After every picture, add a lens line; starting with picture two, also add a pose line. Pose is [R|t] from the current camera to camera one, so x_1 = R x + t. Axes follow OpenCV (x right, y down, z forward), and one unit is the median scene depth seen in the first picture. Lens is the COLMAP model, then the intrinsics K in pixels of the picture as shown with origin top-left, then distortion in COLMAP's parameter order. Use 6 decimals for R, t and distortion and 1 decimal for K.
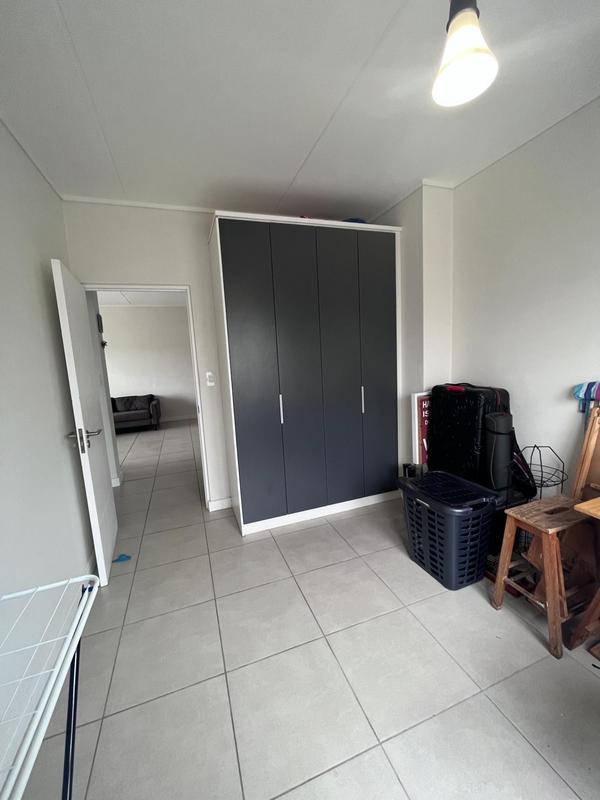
lens RADIAL K [[325.6, 0, 299.5], [0, 325.6, 398.9], [0, 0, 1]] dist [-0.002644, -0.000323]
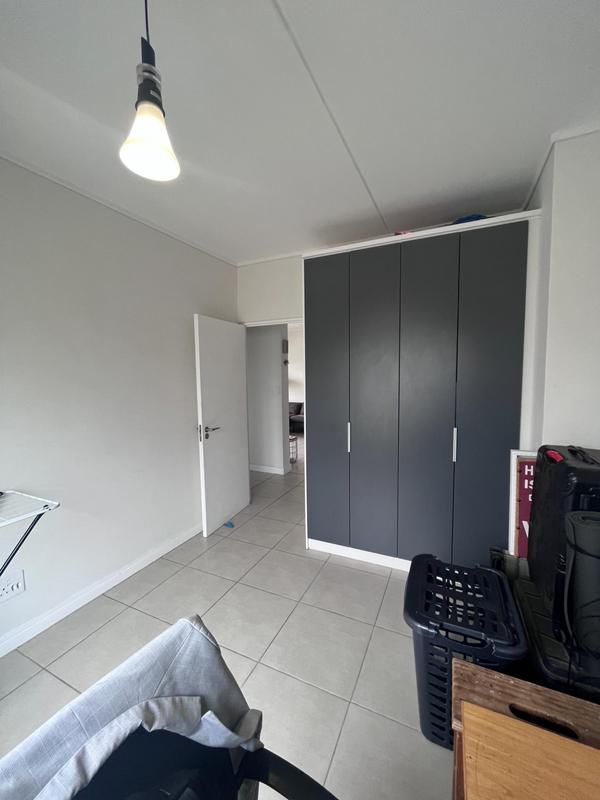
lens RADIAL K [[321.0, 0, 301.4], [0, 321.0, 403.2], [0, 0, 1]] dist [-0.003163, -0.000310]
pose [[0.709787, 0.108531, -0.696005, 0.495277], [-0.127071, 0.991578, 0.025034, -0.075416], [0.692860, 0.070674, 0.717600, 0.199409]]
